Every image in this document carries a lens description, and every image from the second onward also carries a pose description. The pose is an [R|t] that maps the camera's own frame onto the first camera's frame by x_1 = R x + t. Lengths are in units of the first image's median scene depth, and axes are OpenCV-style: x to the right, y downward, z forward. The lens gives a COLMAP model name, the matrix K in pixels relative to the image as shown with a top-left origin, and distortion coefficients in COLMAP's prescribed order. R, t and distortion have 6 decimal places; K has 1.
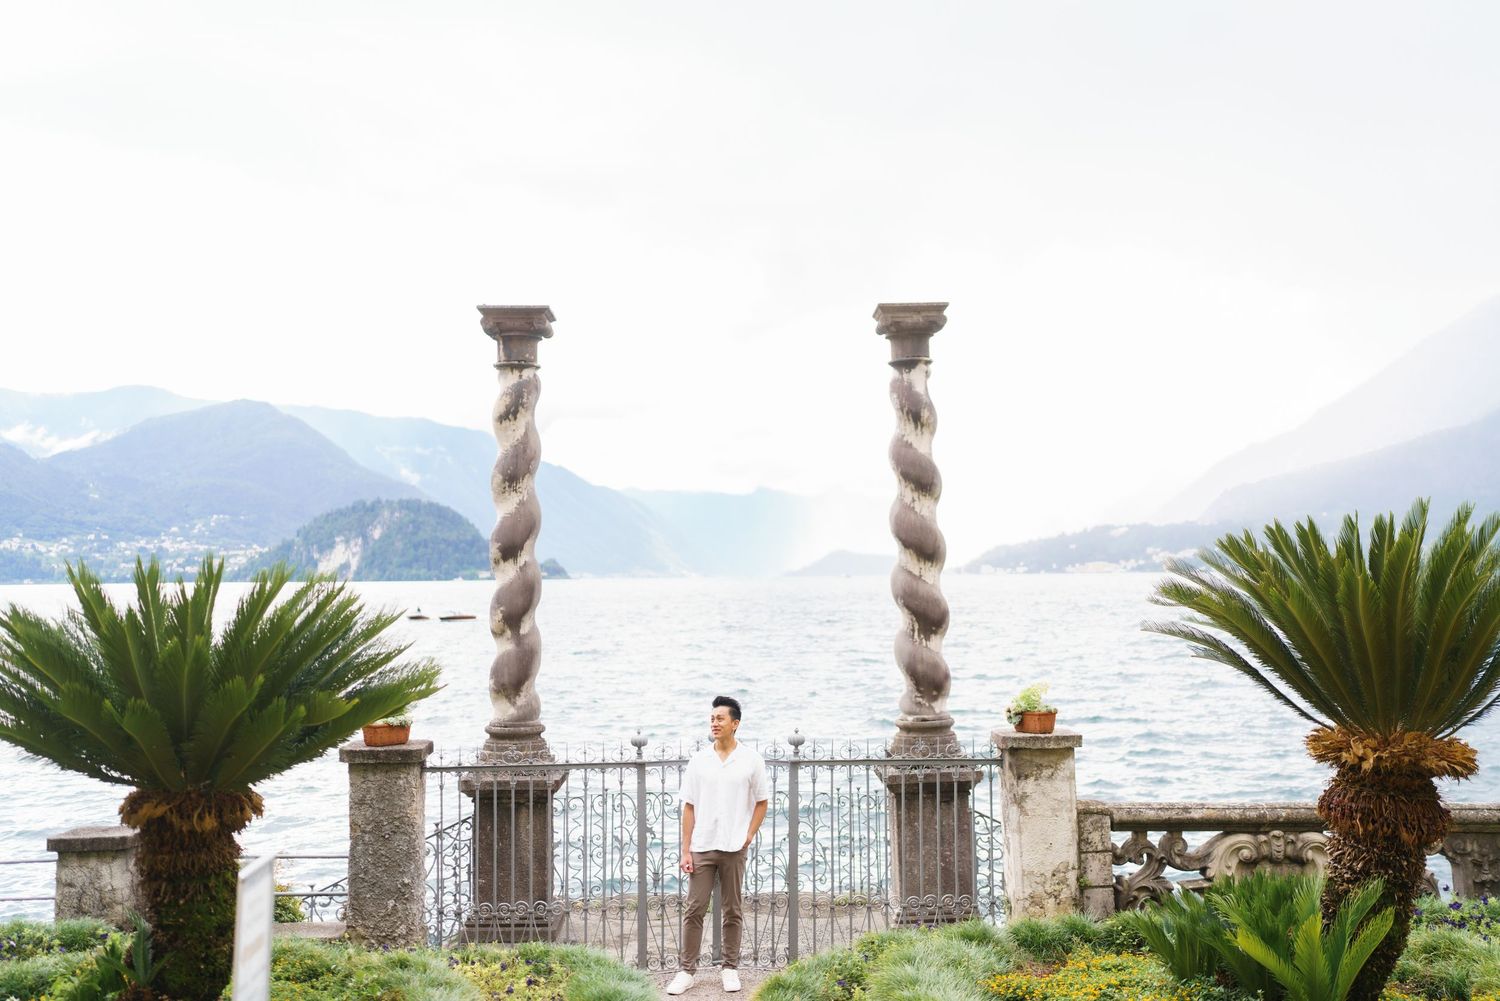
lens RADIAL K [[1465.0, 0, 747.8], [0, 1465.0, 497.0], [0, 0, 1]] dist [-0.041091, 0.150151]
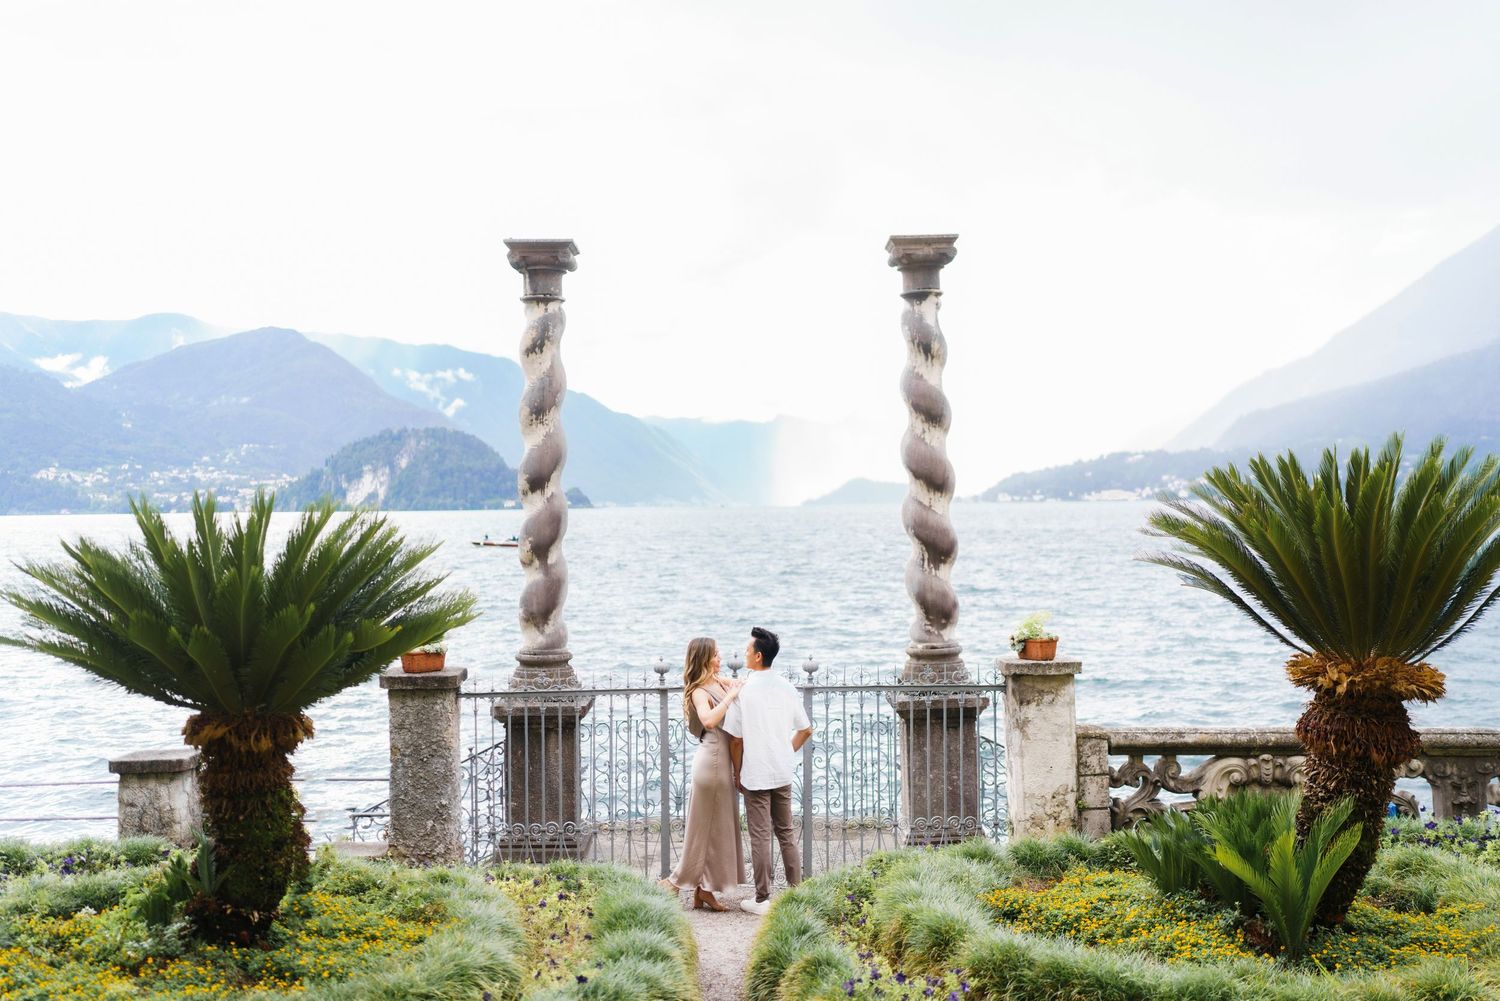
lens RADIAL K [[1470.8, 0, 750.9], [0, 1470.8, 407.7], [0, 0, 1]] dist [-0.004104, 0.039534]
pose [[0.999936, -0.001769, -0.011213, 0.002253], [0.001731, 0.999993, -0.003392, -0.015550], [0.011219, 0.003372, 0.999931, -0.054134]]
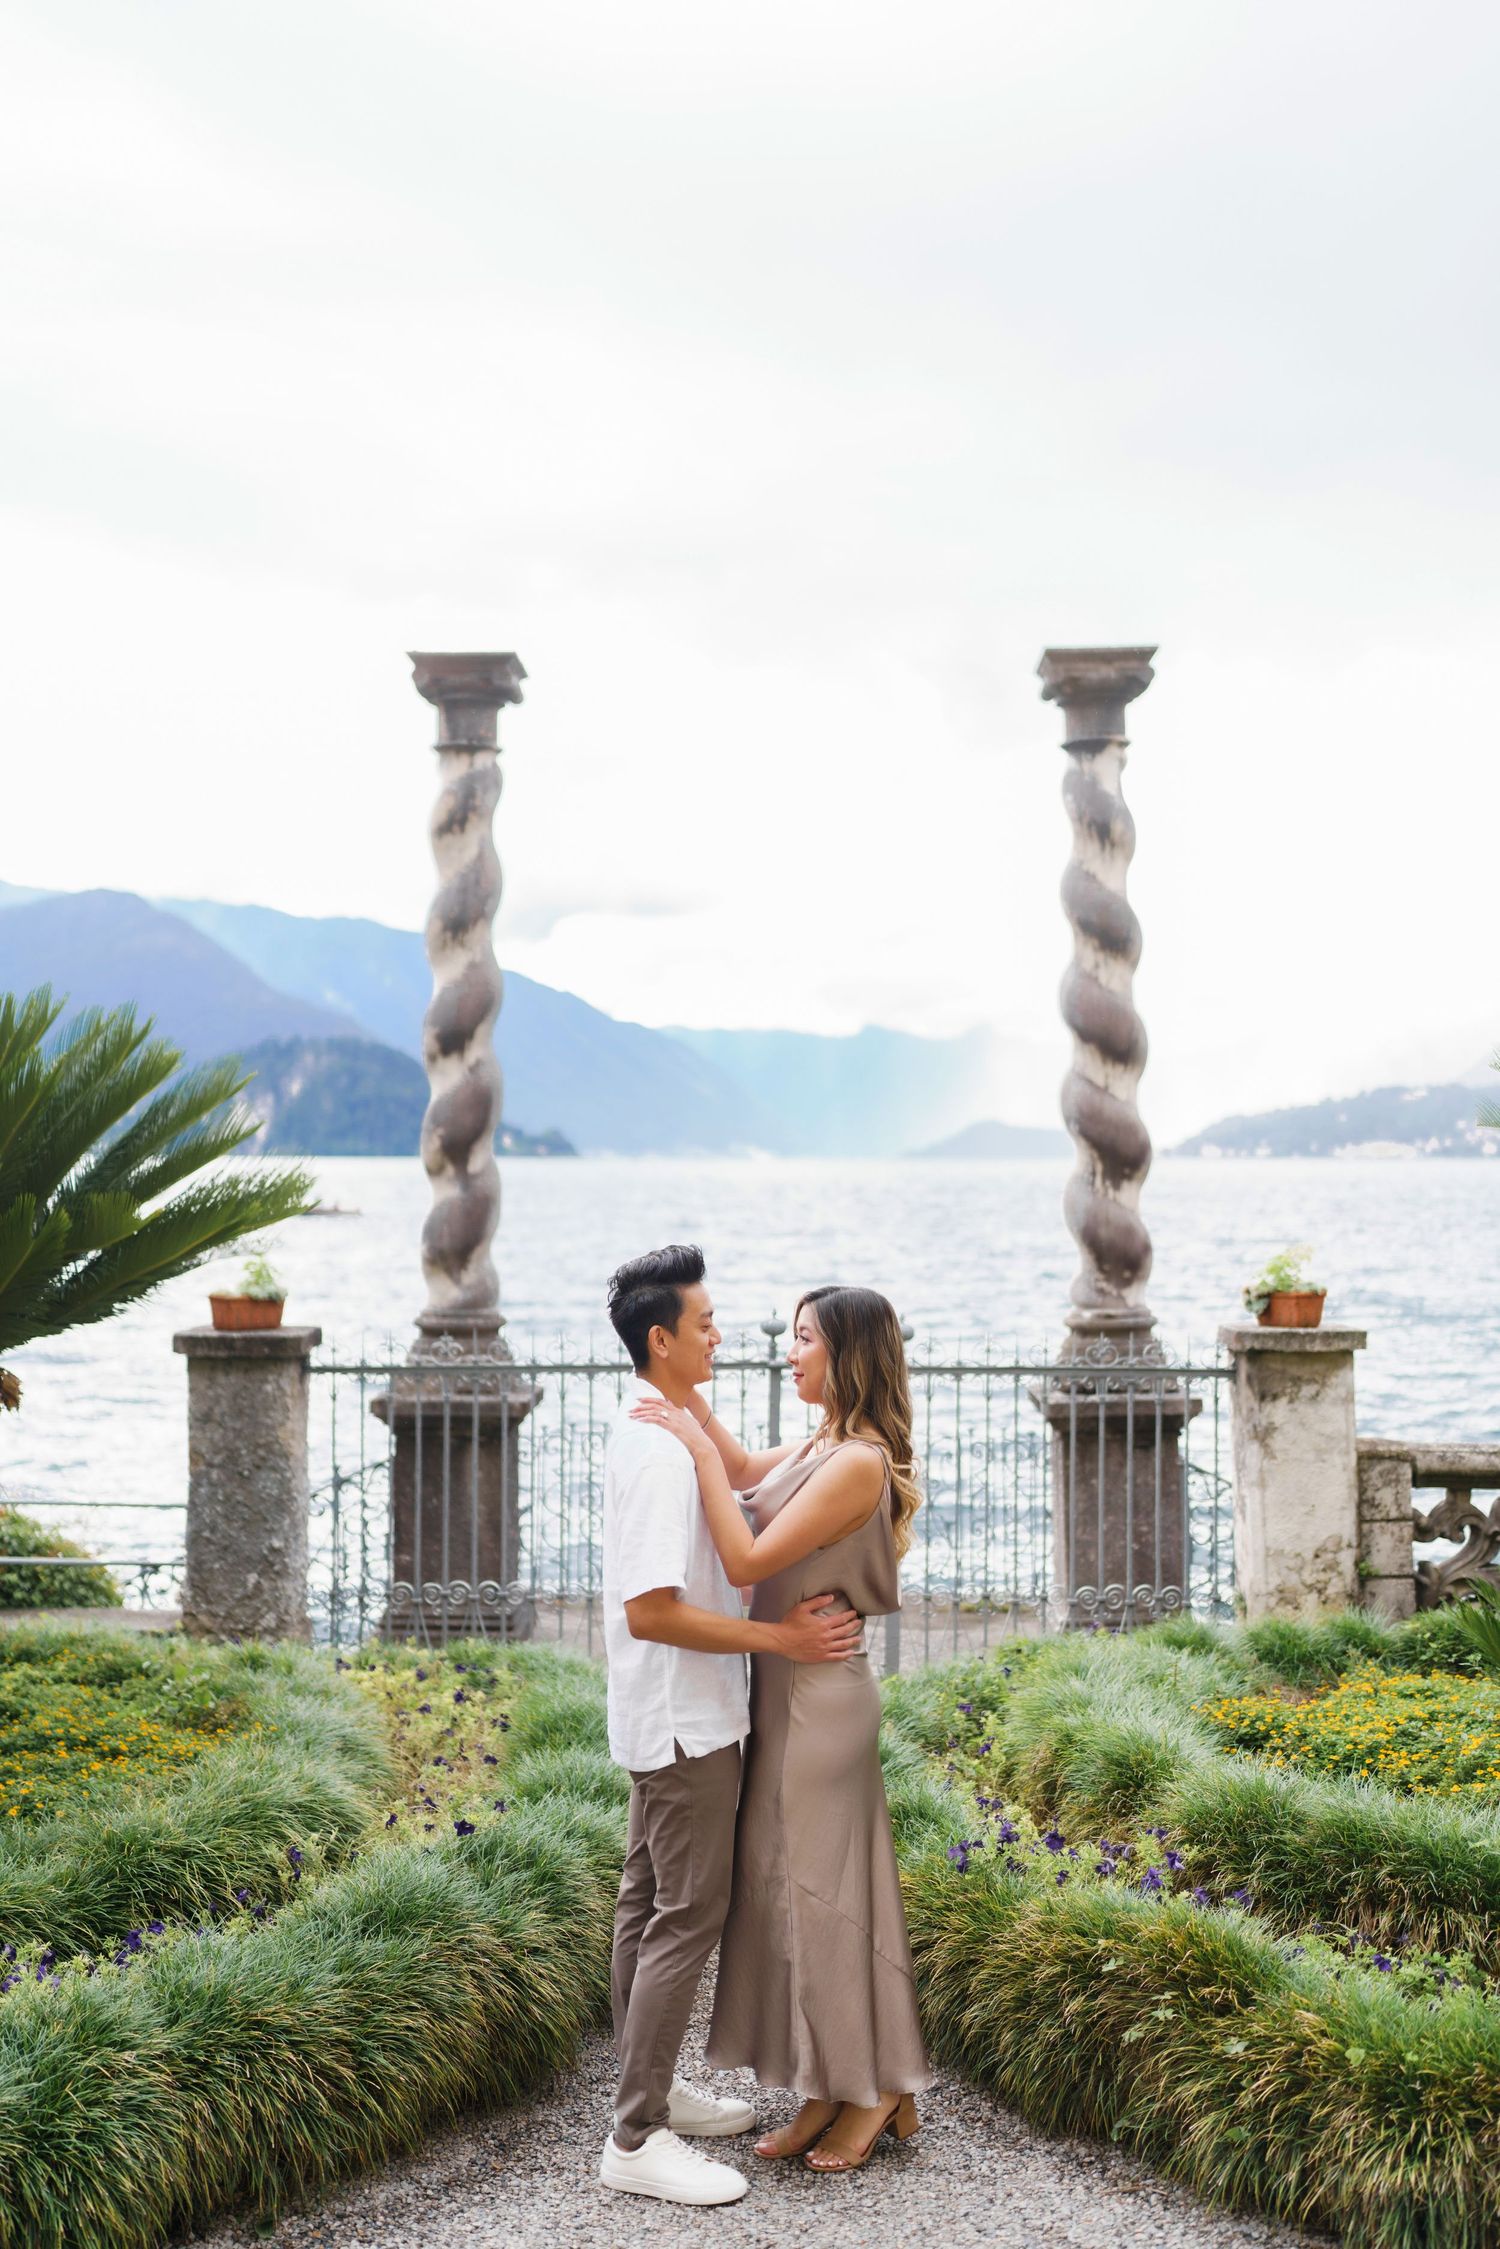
lens RADIAL K [[2196.5, 0, 741.8], [0, 2196.5, 1110.8], [0, 0, 1]] dist [-0.041091, 0.150151]
pose [[0.998731, 0.009203, -0.049510, 0.009144], [-0.007611, 0.999451, 0.032241, 0.035588], [0.049779, -0.031823, 0.998253, 0.059049]]
